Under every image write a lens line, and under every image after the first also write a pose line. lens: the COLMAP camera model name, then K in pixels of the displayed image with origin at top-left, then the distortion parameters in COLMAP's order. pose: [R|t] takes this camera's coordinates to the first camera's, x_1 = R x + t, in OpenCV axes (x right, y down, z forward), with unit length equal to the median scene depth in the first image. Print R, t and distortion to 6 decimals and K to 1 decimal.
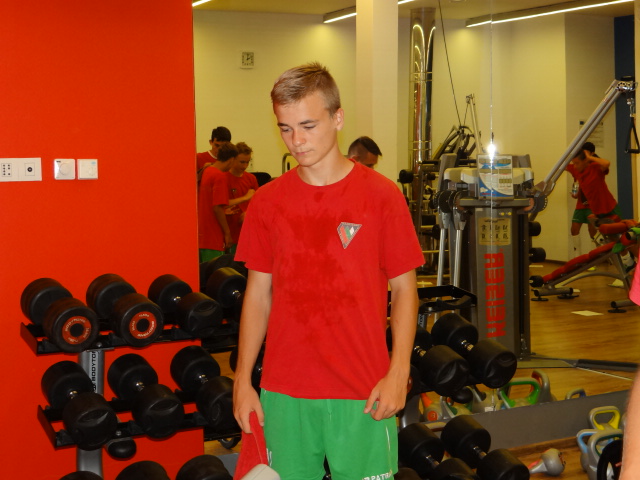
lens RADIAL K [[1035.2, 0, 318.8], [0, 1035.2, 237.8], [0, 0, 1]] dist [0.017287, 0.000000]
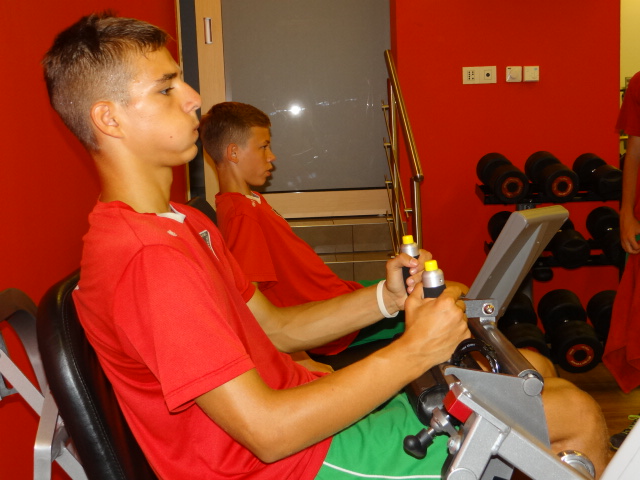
lens RADIAL K [[931.4, 0, 321.2], [0, 931.4, 238.3], [0, 0, 1]] dist [-0.028765, 0.000000]
pose [[0.880380, 0.042660, -0.472346, 0.123112], [-0.004968, 0.996721, 0.080758, 0.054912], [0.474242, -0.068751, 0.877706, -0.200553]]
